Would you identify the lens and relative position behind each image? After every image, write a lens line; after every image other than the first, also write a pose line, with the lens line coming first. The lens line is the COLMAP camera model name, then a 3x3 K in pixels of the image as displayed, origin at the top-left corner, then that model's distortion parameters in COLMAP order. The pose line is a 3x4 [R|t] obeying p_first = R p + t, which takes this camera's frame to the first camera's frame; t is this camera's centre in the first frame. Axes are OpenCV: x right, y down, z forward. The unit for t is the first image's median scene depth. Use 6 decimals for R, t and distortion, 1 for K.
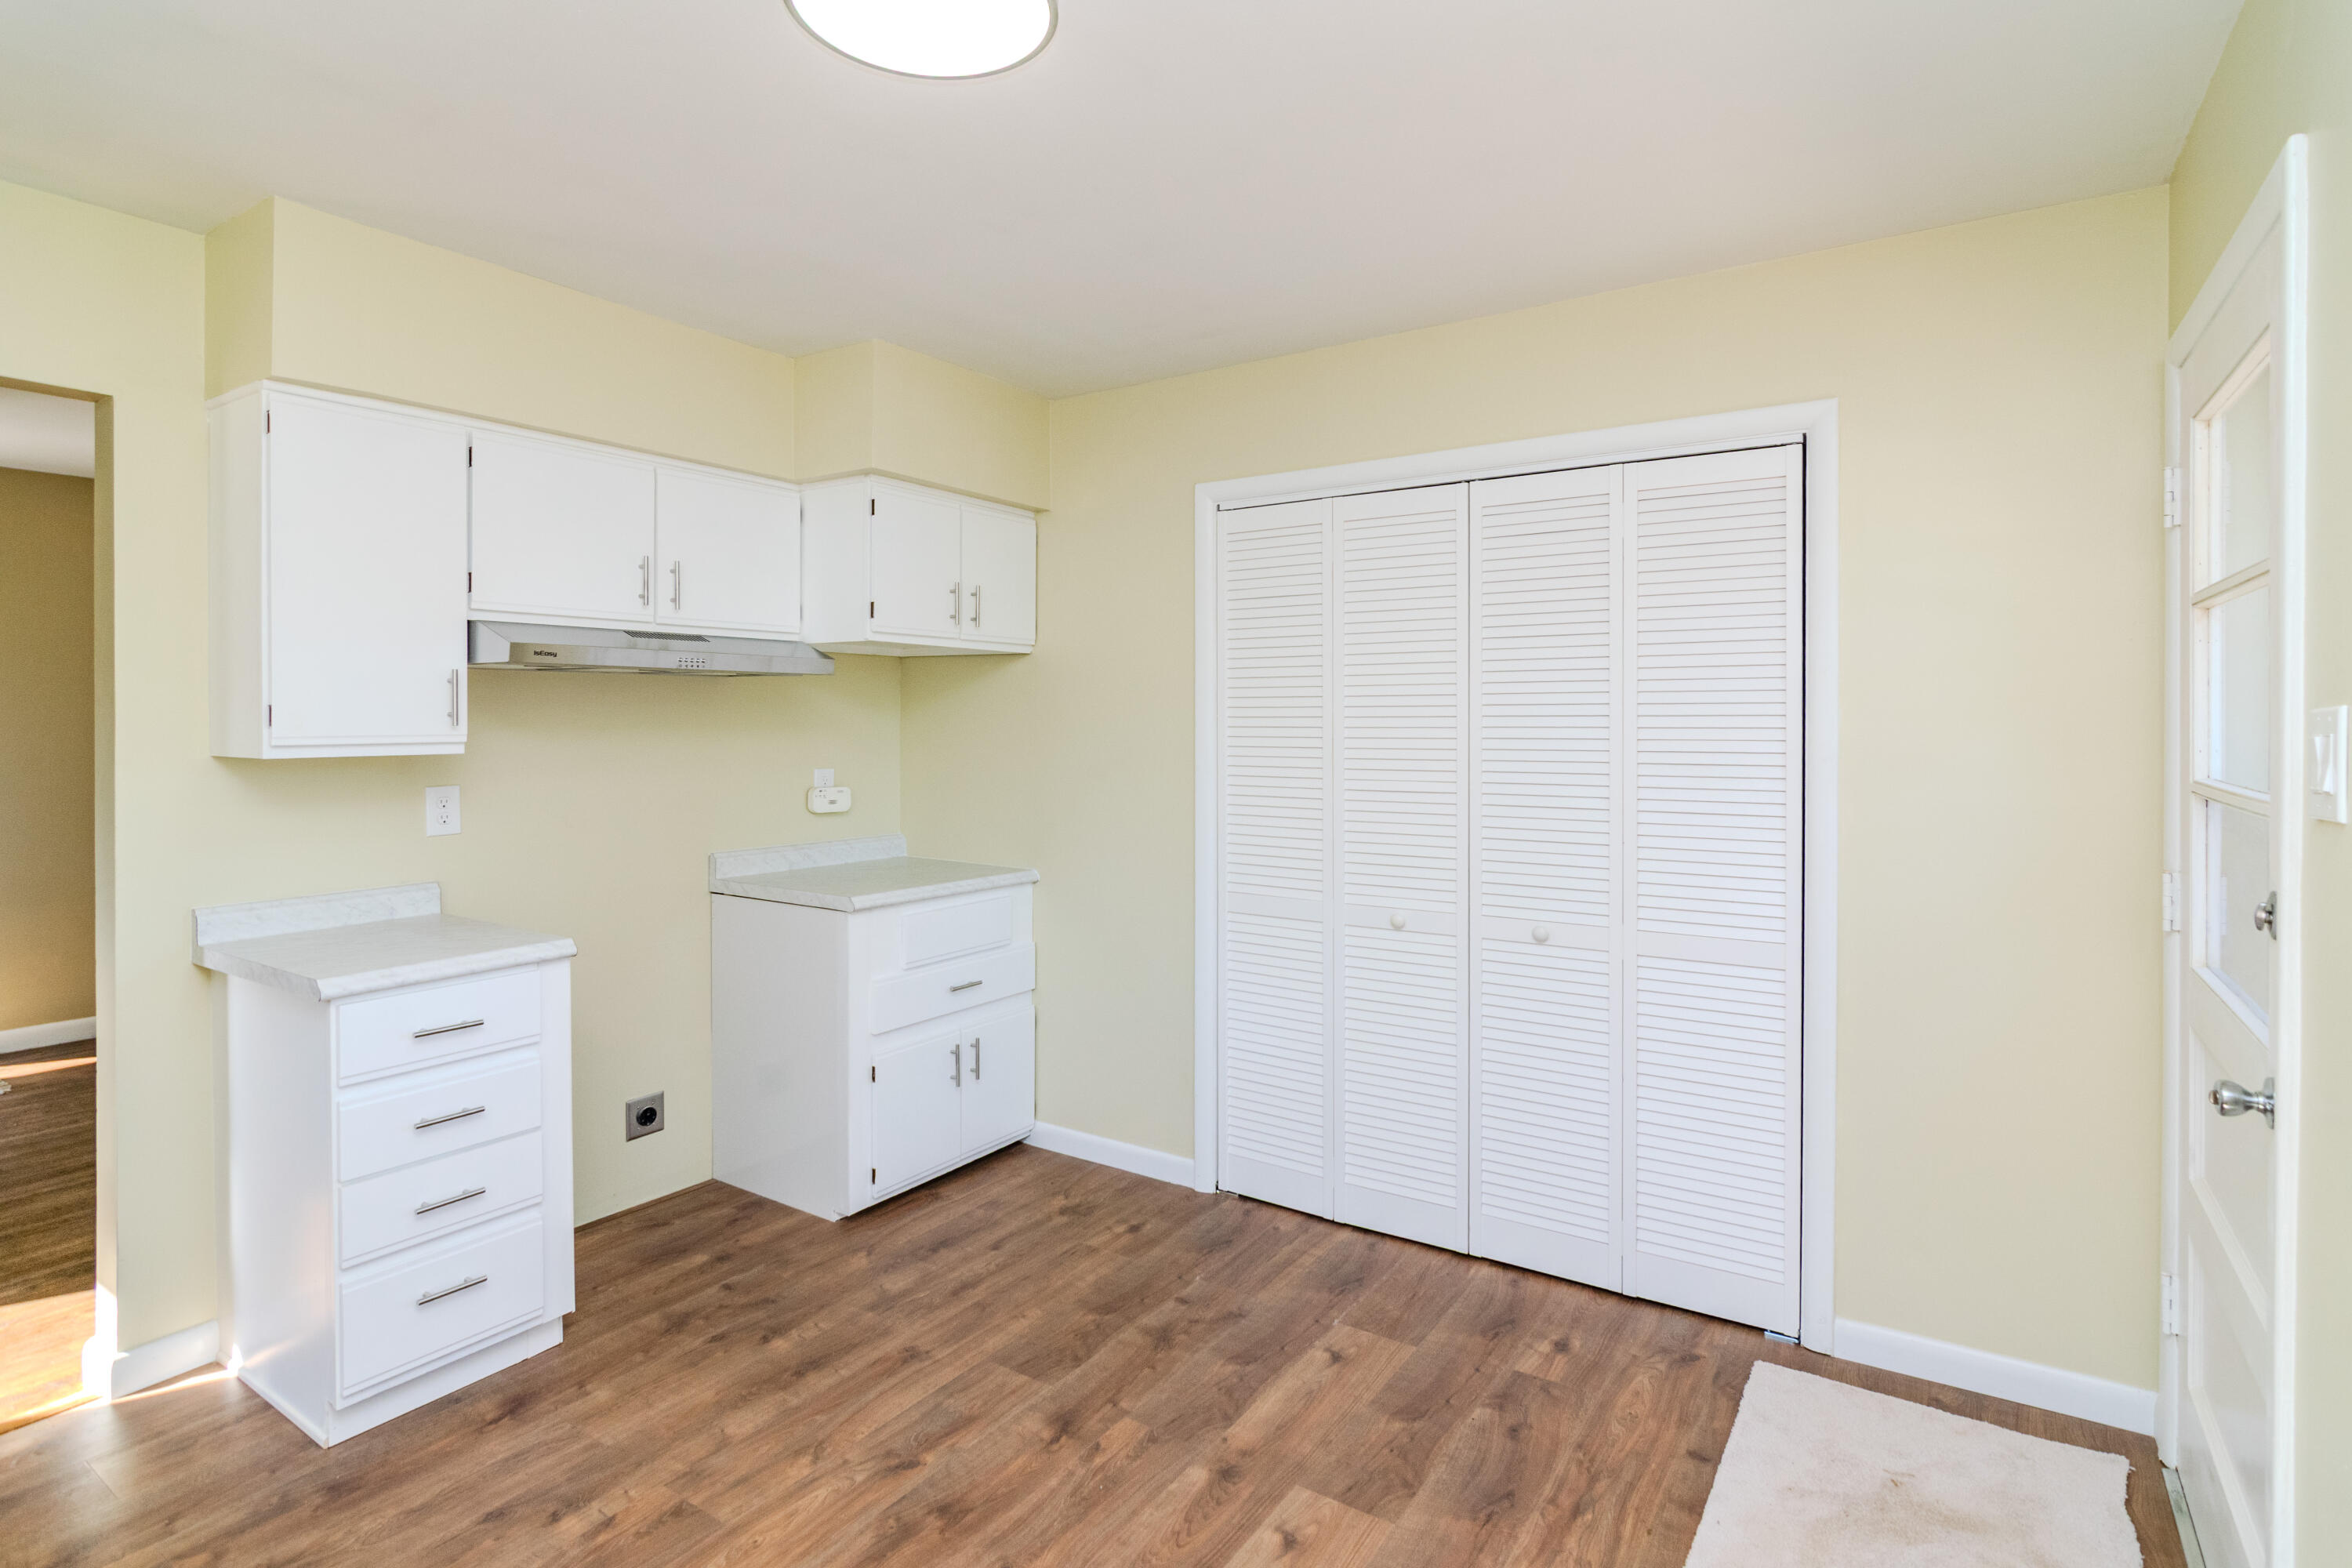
lens RADIAL K [[1168.9, 0, 1178.0], [0, 1168.9, 702.5], [0, 0, 1]] dist [0.001767, 0.000302]
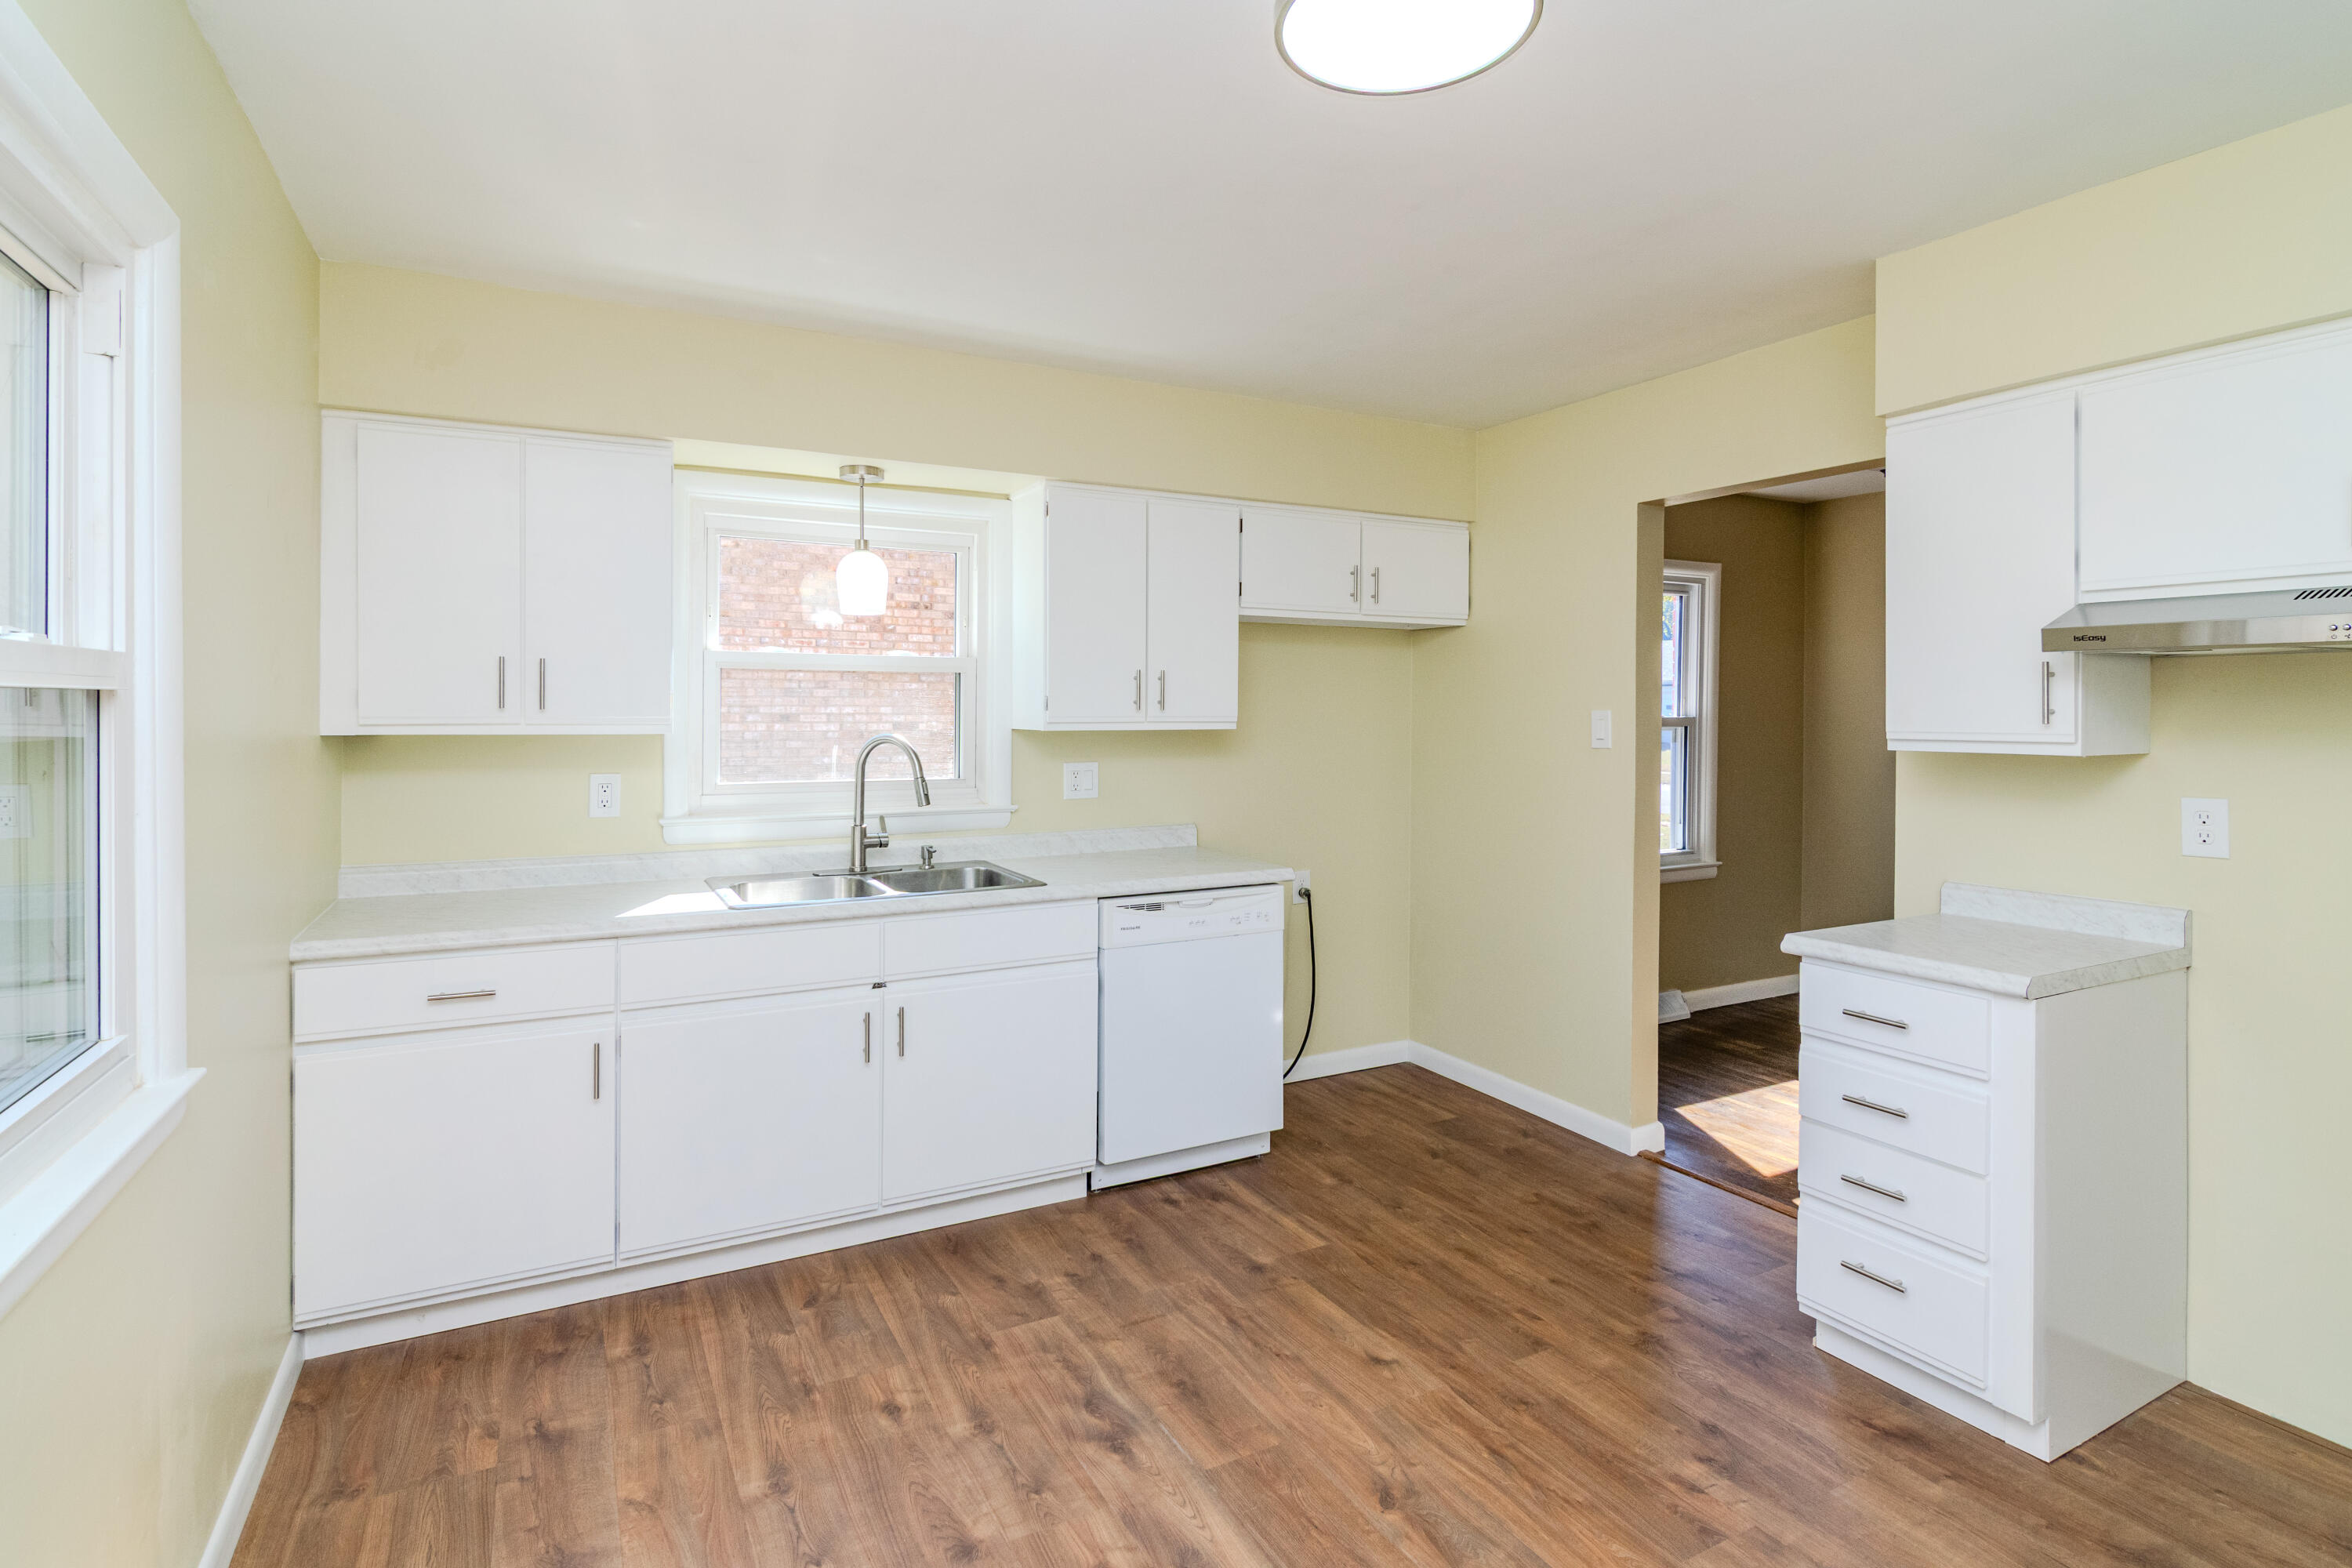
lens RADIAL K [[1100.6, 0, 1177.0], [0, 1100.6, 729.4], [0, 0, 1]] dist [-0.002043, -0.000288]
pose [[-0.447276, 0.004347, -0.894385, 0.544273], [-0.004219, 0.999967, 0.006970, 0.025113], [0.894386, 0.006891, -0.447243, 0.959227]]
